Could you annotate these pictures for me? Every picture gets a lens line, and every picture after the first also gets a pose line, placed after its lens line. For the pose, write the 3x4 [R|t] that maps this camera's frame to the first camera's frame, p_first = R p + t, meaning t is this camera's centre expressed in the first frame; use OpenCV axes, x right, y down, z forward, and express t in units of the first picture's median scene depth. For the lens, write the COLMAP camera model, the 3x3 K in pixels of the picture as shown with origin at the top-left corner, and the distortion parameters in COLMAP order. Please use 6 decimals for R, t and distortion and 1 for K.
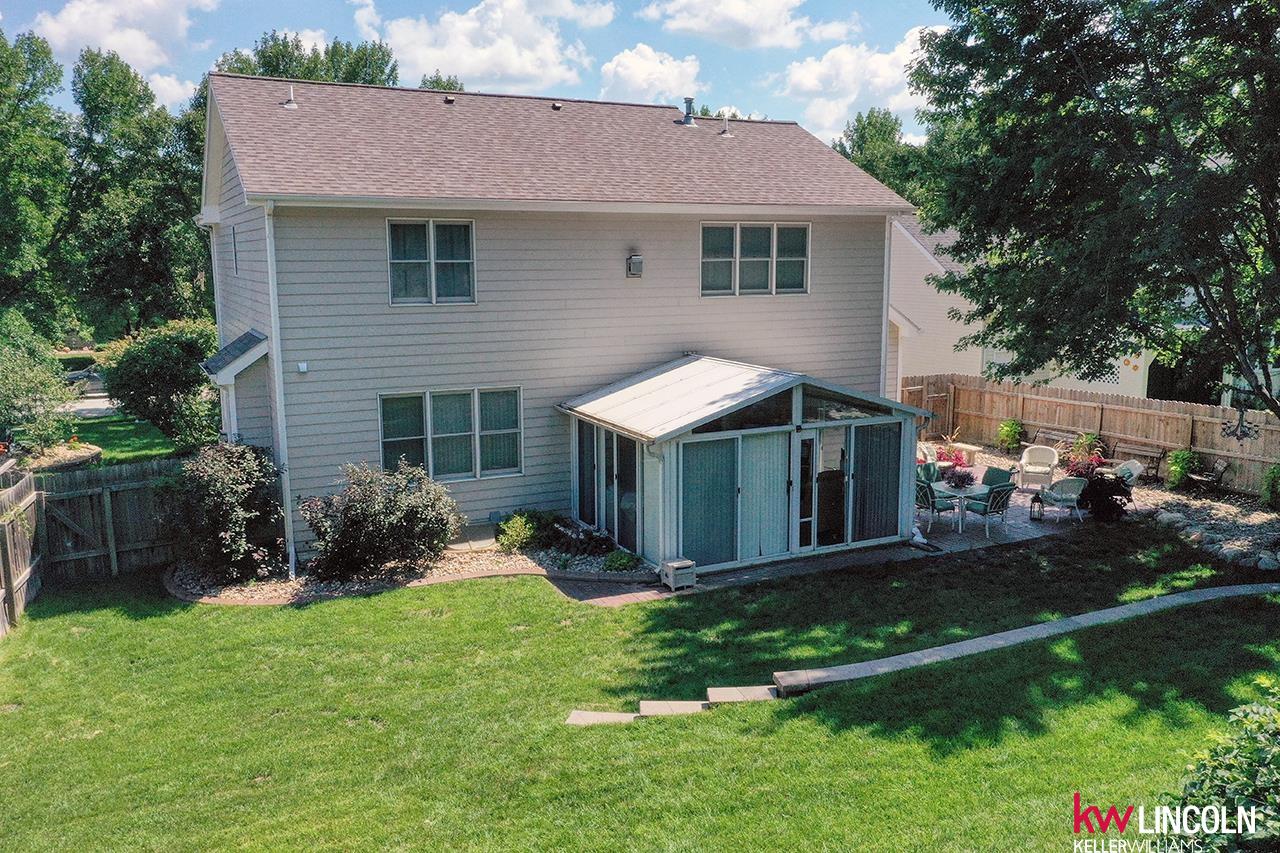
lens RADIAL K [[1026.3, 0, 640.0], [0, 1026.3, 426.5], [0, 0, 1]] dist [0.023396, -0.000362]
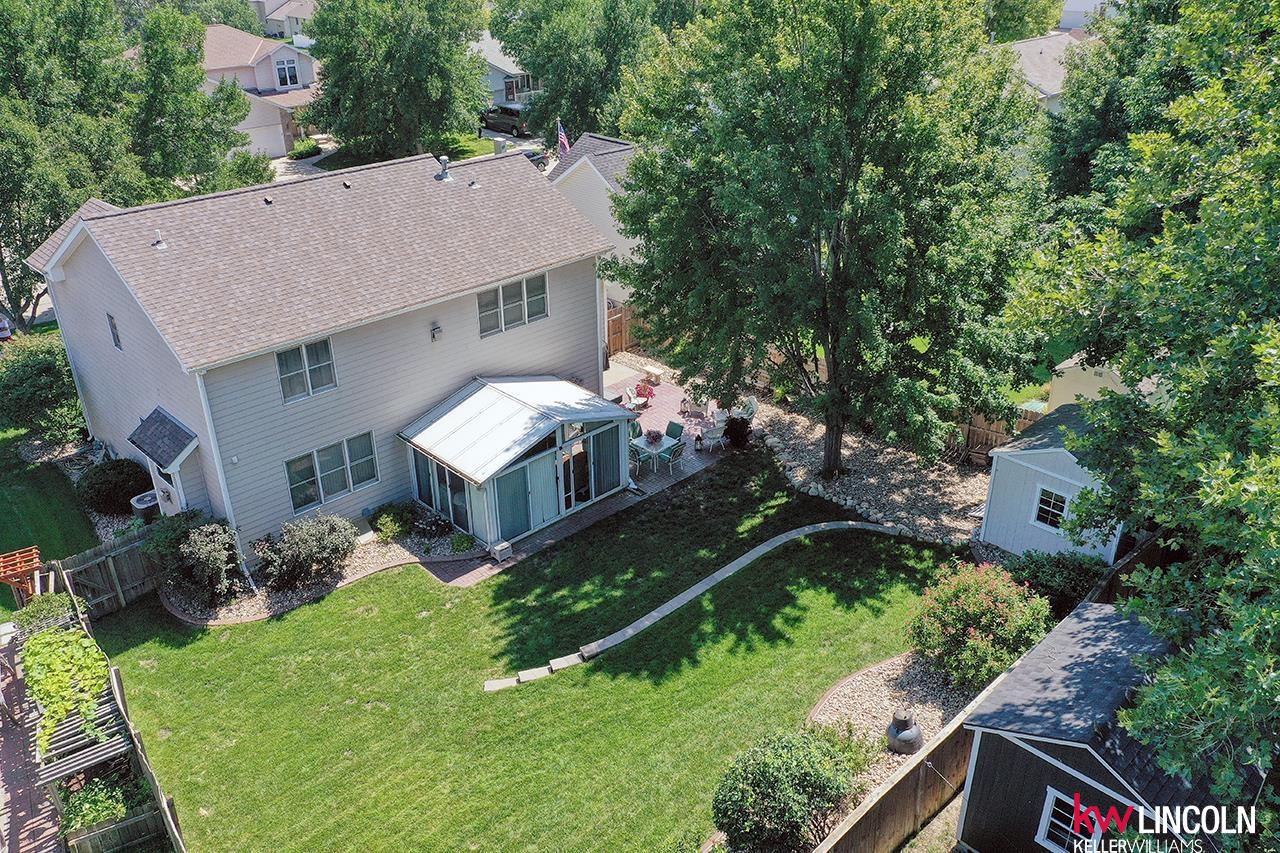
lens RADIAL K [[1035.1, 0, 643.0], [0, 1035.1, 424.5], [0, 0, 1]] dist [0.039632, -0.002101]
pose [[0.952300, -0.140765, 0.270757, -0.162269], [0.053031, 0.950093, 0.307426, -0.532304], [-0.300520, -0.278404, 0.912239, -0.539146]]
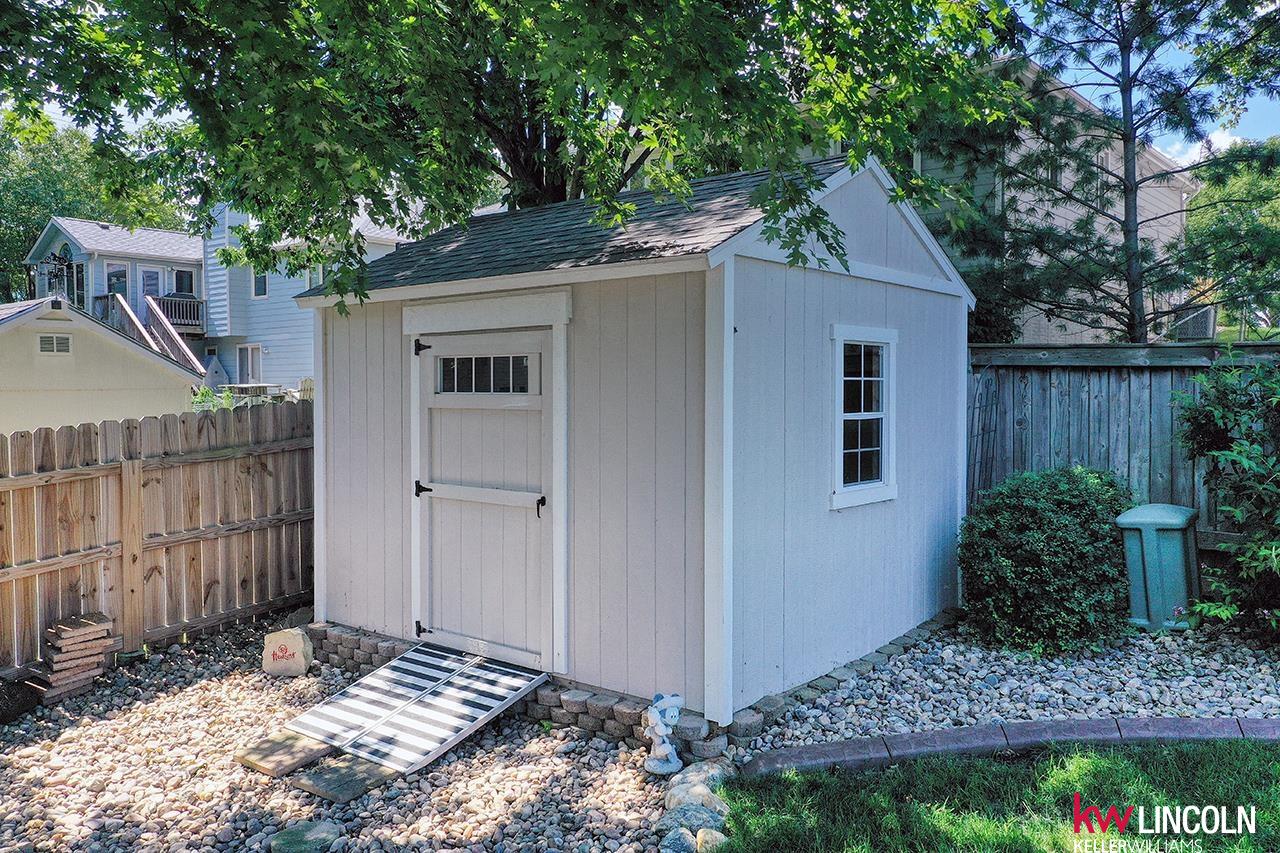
lens RADIAL K [[1008.6, 0, 640.0], [0, 1008.6, 426.5], [0, 0, 1]] dist [0.011282, 0.000868]
pose [[-0.410579, -0.025070, 0.911480, 0.442663], [0.158025, 0.982539, 0.098208, 0.007656], [-0.898027, 0.184359, -0.399448, 0.801873]]
